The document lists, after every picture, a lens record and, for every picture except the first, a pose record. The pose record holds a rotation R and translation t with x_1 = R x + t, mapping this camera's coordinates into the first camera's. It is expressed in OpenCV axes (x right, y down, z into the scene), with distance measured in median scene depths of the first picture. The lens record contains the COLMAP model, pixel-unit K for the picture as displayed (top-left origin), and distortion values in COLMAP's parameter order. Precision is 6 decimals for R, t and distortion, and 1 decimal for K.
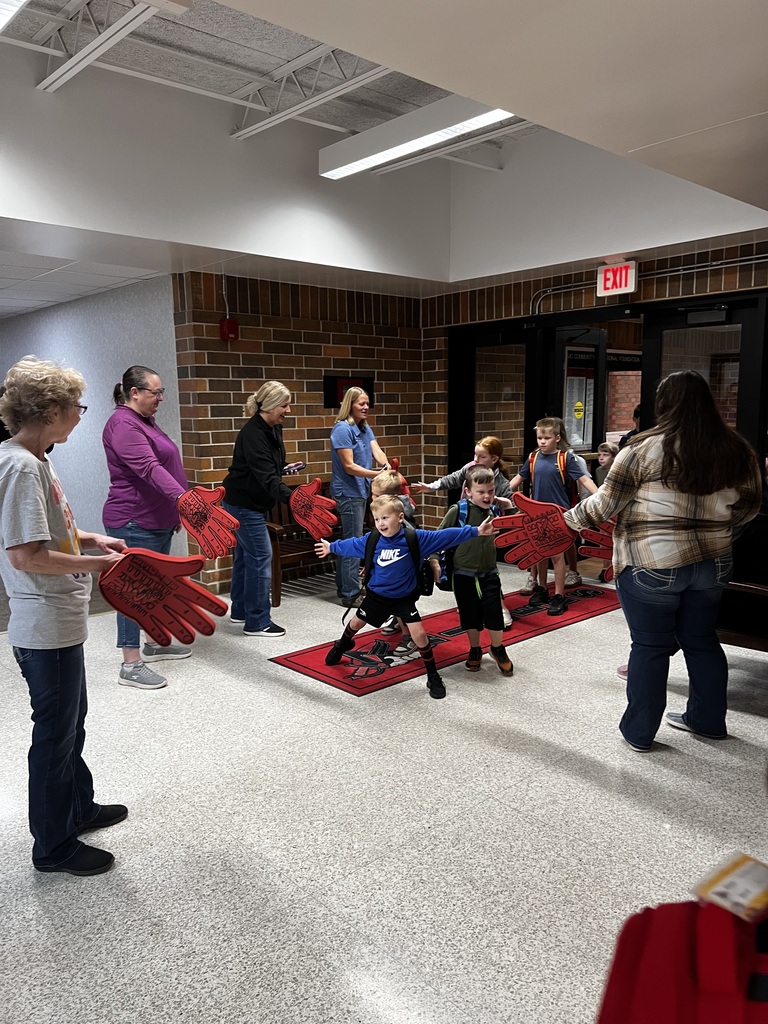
lens RADIAL K [[774.5, 0, 395.1], [0, 774.5, 513.1], [0, 0, 1]] dist [0.046456, -0.062624]
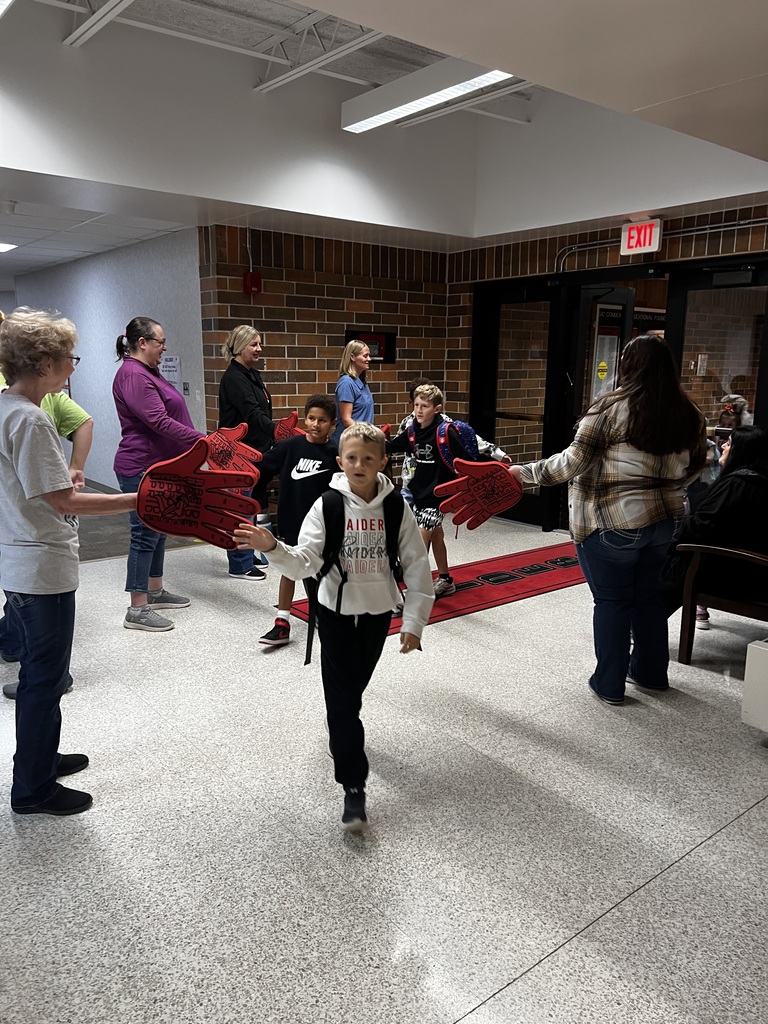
lens RADIAL K [[776.3, 0, 385.1], [0, 776.3, 505.3], [0, 0, 1]] dist [0.041629, -0.056611]
pose [[0.997264, 0.034758, -0.065248, 0.038464], [-0.031545, 0.998268, 0.049654, -0.001974], [0.066861, -0.047460, 0.996633, -0.018447]]
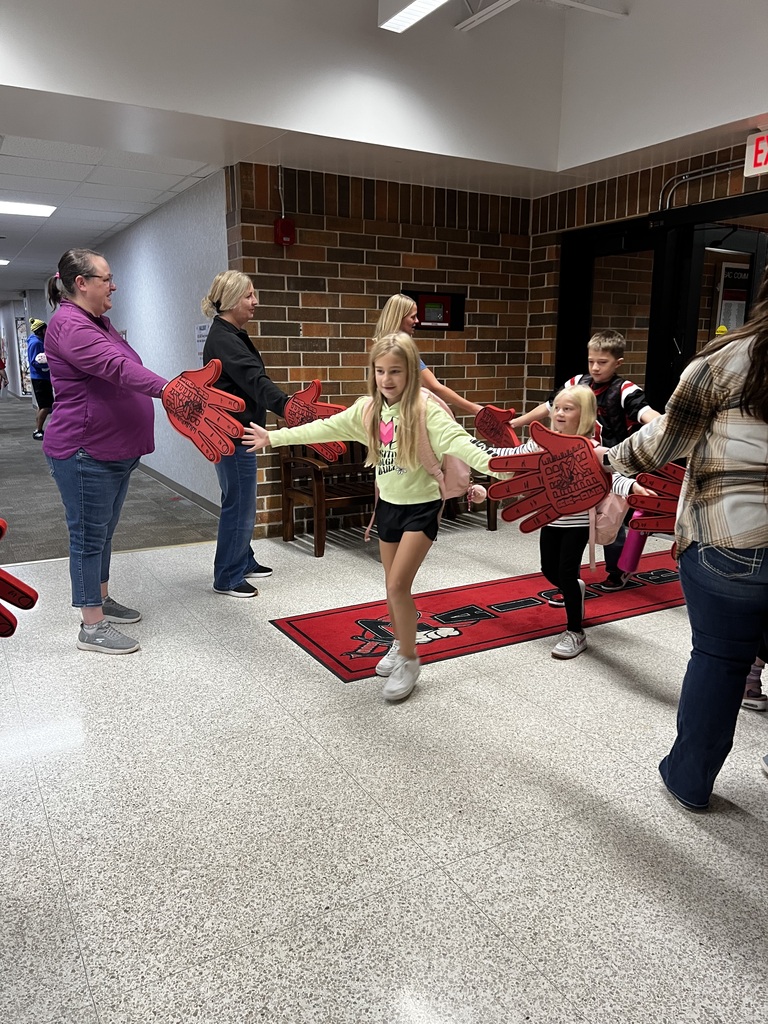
lens RADIAL K [[772.1, 0, 394.0], [0, 772.1, 507.3], [0, 0, 1]] dist [0.039884, -0.050453]
pose [[0.975751, 0.059066, -0.210762, 0.108639], [-0.045867, 0.996700, 0.066973, 0.004272], [0.214022, -0.055682, 0.975241, 0.182549]]
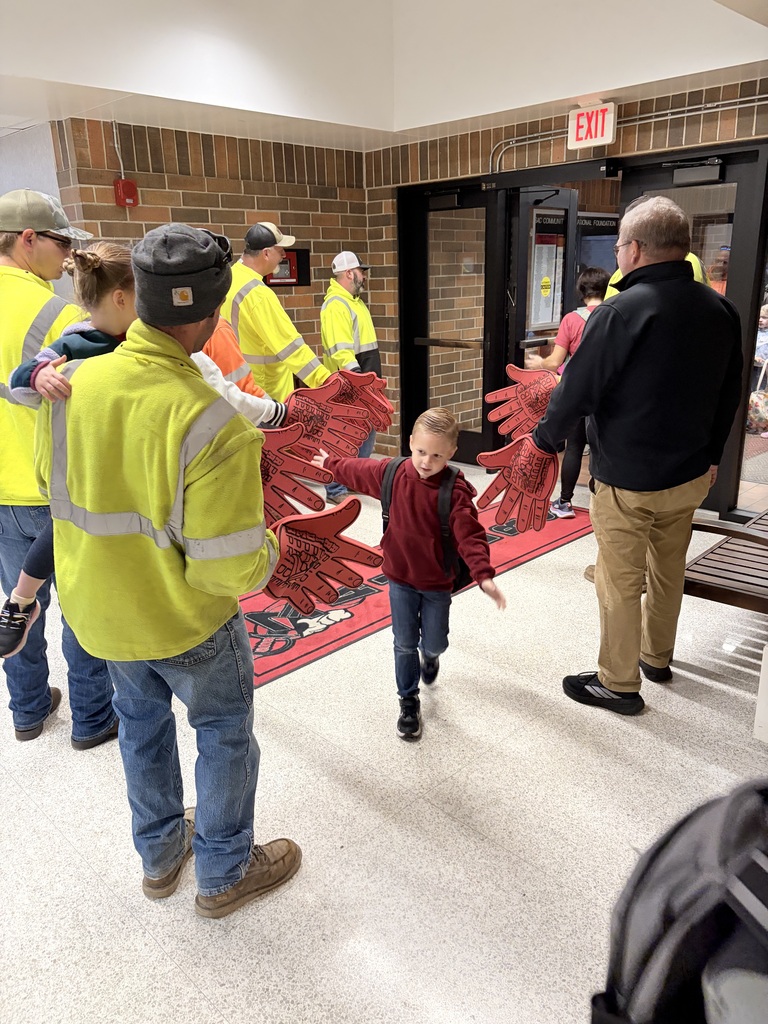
lens RADIAL K [[776.1, 0, 397.2], [0, 776.1, 511.7], [0, 0, 1]] dist [0.006853, -0.000561]
pose [[0.999096, -0.021556, 0.036638, 0.038806], [0.015258, 0.986306, 0.164218, -0.035429], [-0.039676, -0.163510, 0.985743, 0.126178]]
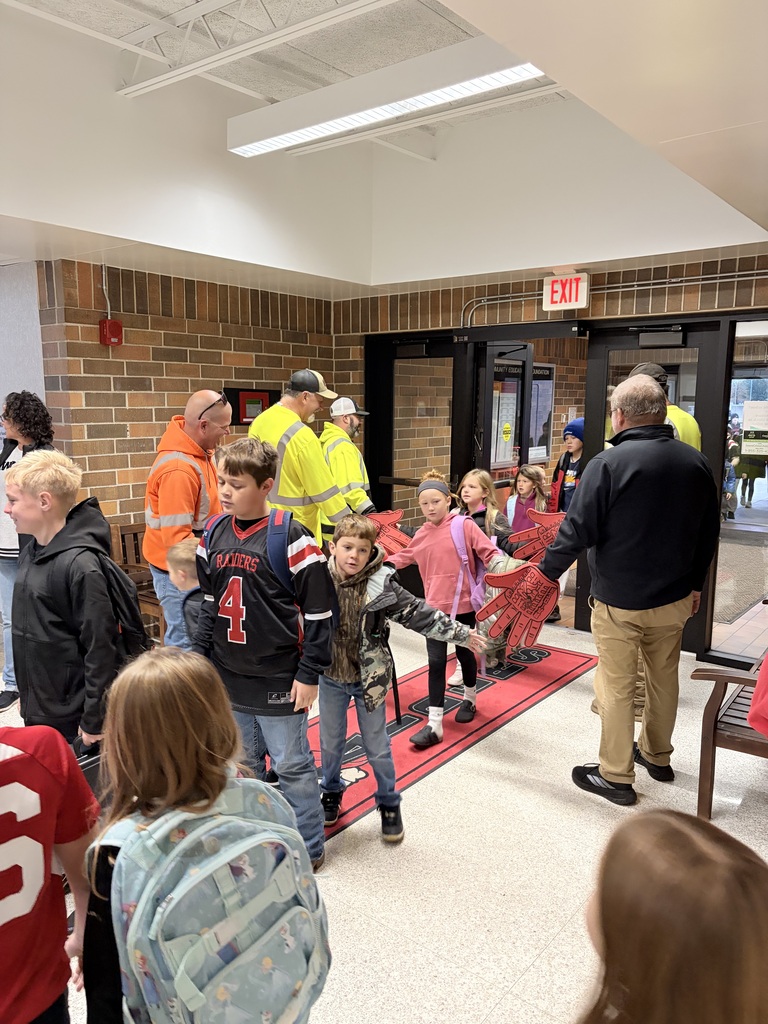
lens RADIAL K [[776.0, 0, 387.6], [0, 776.0, 517.9], [0, 0, 1]] dist [0.005375, -0.000201]
pose [[0.987563, -0.002530, 0.157202, -0.056845], [0.000525, 0.999918, 0.012795, -0.052895], [-0.157221, -0.012553, 0.987484, 0.149484]]
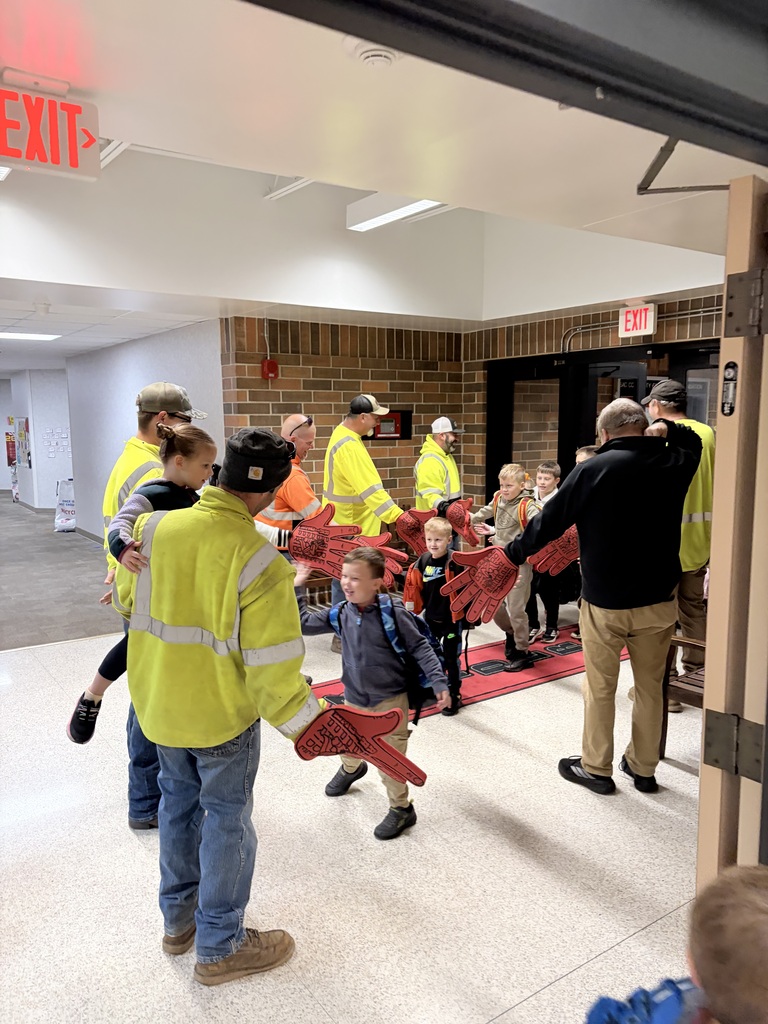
lens RADIAL K [[777.4, 0, 390.8], [0, 777.4, 518.0], [0, 0, 1]] dist [0.040232, -0.058623]
pose [[0.990531, 0.024524, -0.135078, 0.109472], [-0.025231, 0.999675, -0.003520, -0.031911], [0.134948, 0.006895, 0.990829, -0.047914]]
